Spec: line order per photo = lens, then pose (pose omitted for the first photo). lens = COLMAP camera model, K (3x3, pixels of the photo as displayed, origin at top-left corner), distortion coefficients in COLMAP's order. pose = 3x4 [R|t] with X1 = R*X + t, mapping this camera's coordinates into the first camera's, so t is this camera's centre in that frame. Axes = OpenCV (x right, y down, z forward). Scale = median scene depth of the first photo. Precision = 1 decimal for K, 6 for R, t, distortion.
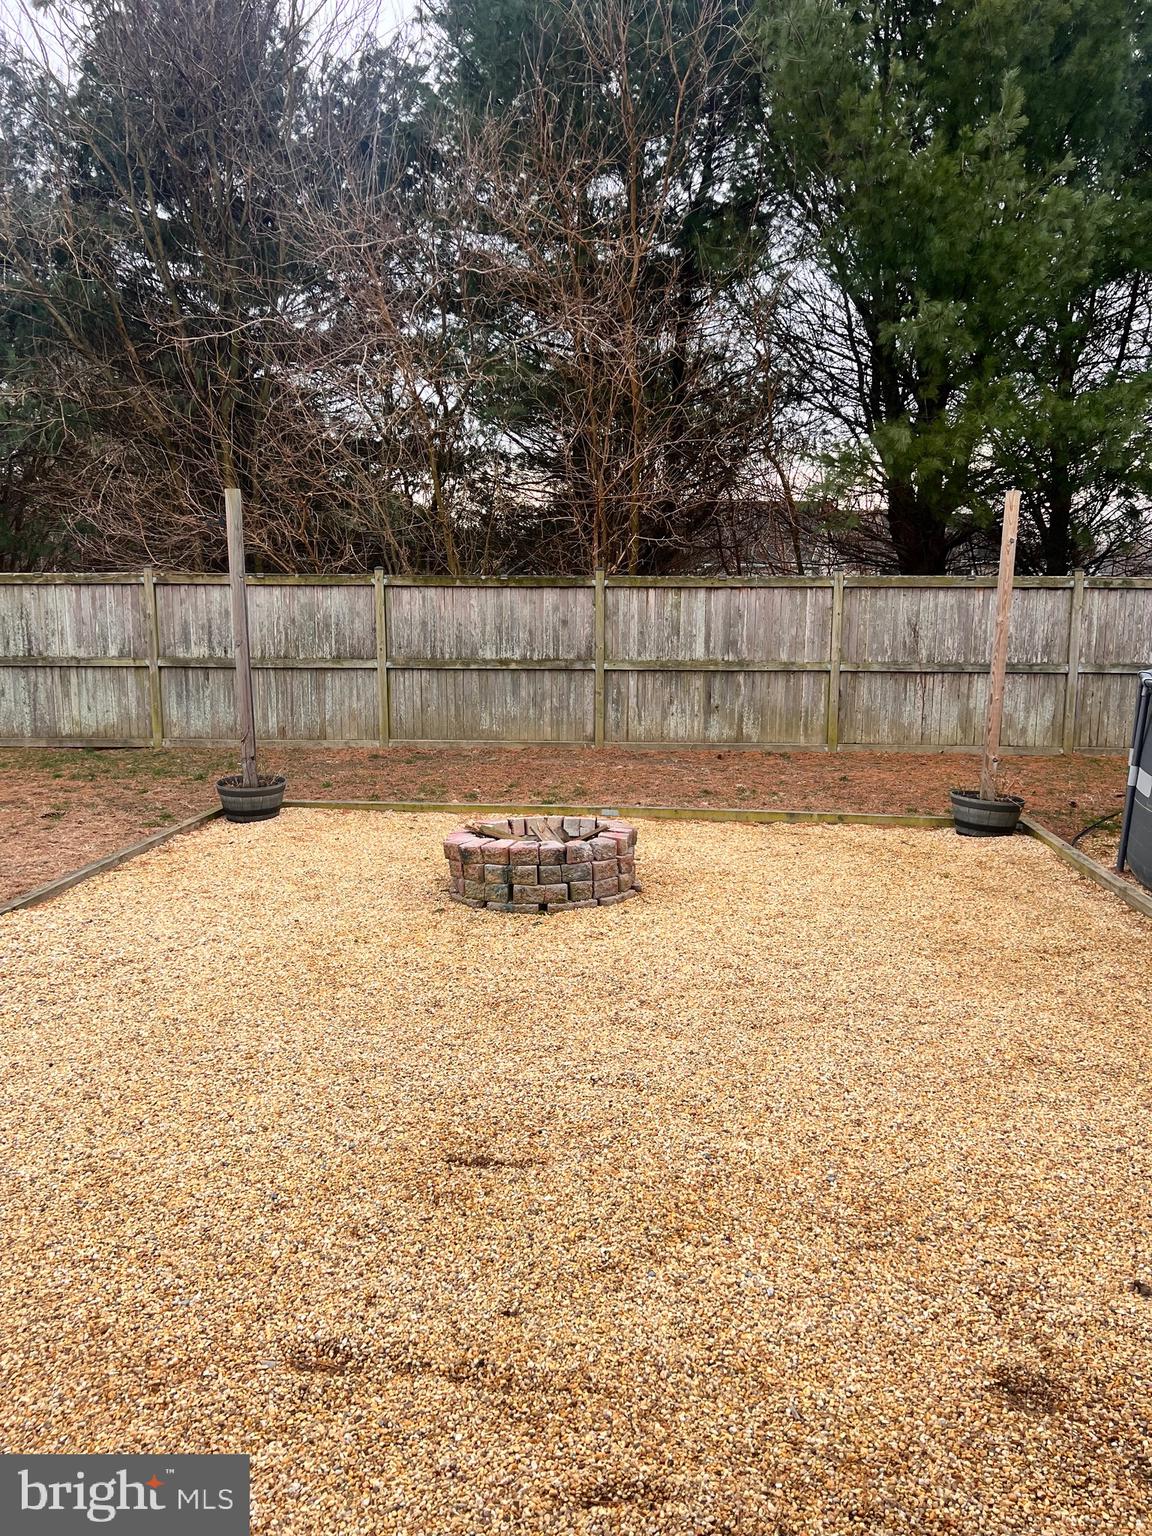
lens RADIAL K [[1146.1, 0, 576.0], [0, 1146.1, 768.0], [0, 0, 1]] dist [0.132579, -0.292728]
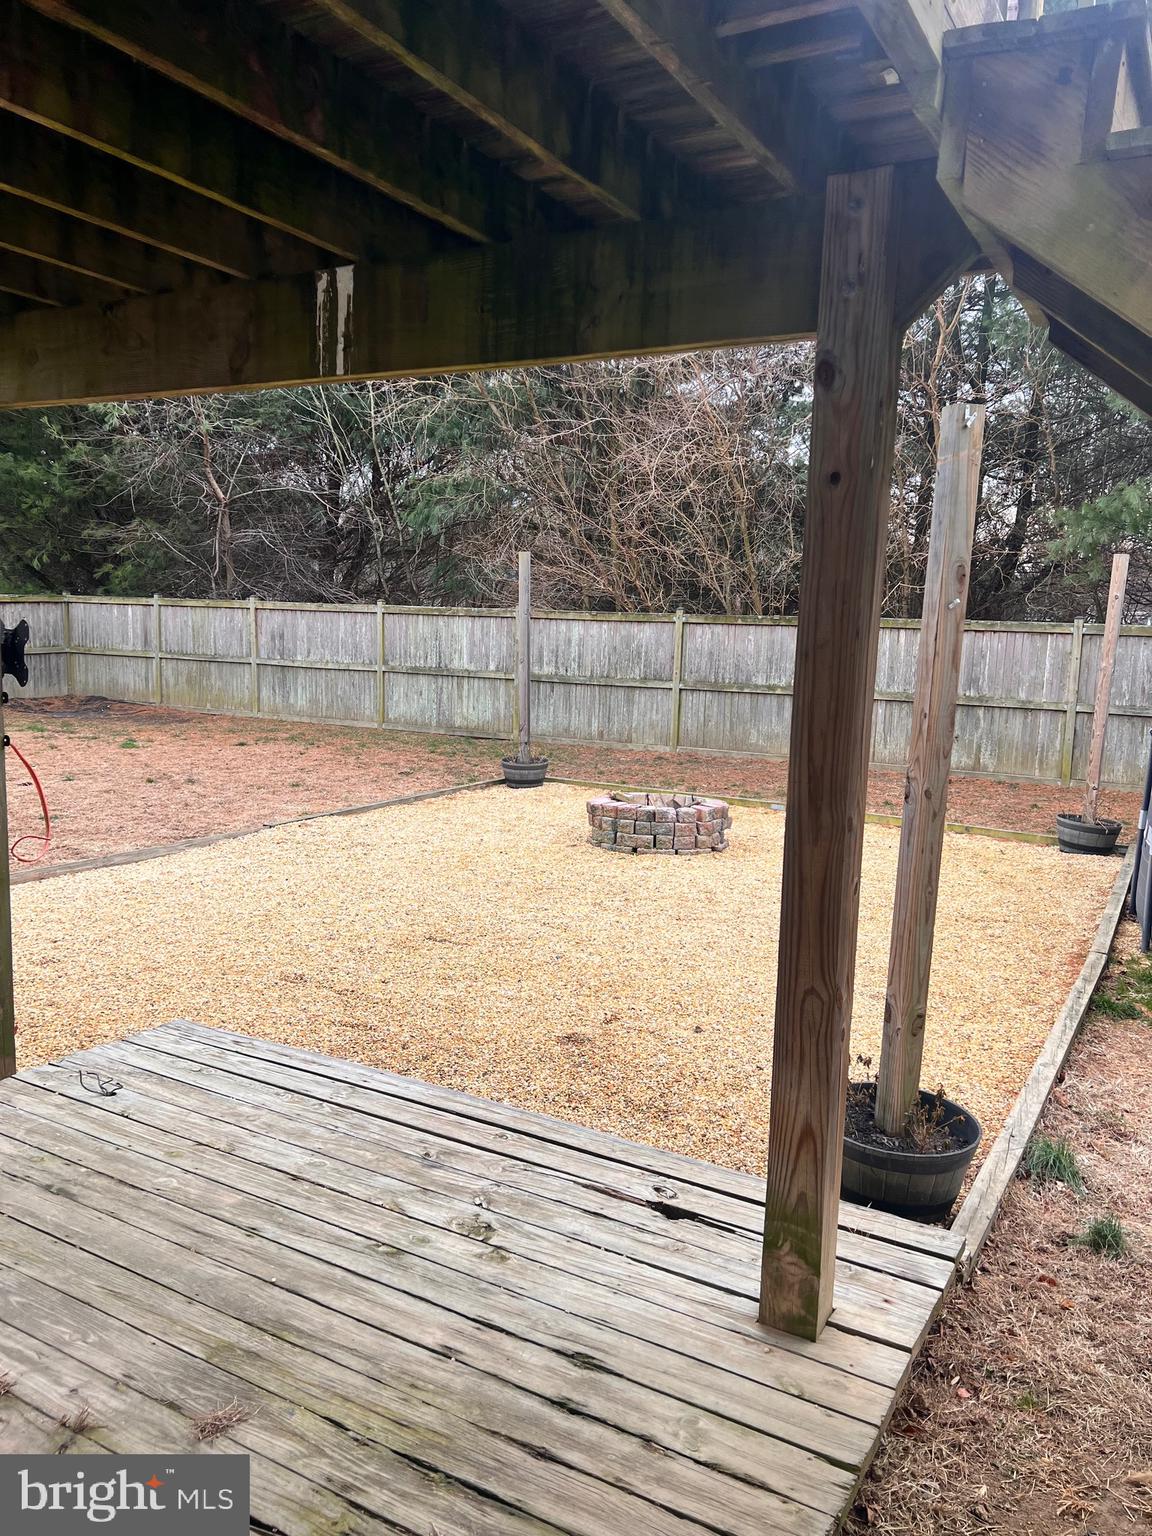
lens RADIAL K [[1146.1, 0, 576.0], [0, 1146.1, 768.0], [0, 0, 1]] dist [0.132579, -0.292728]
pose [[0.908039, 0.079051, -0.411359, 0.253864], [-0.091567, 0.995741, -0.010774, 0.022450], [0.408756, 0.047450, 0.911410, -0.172215]]
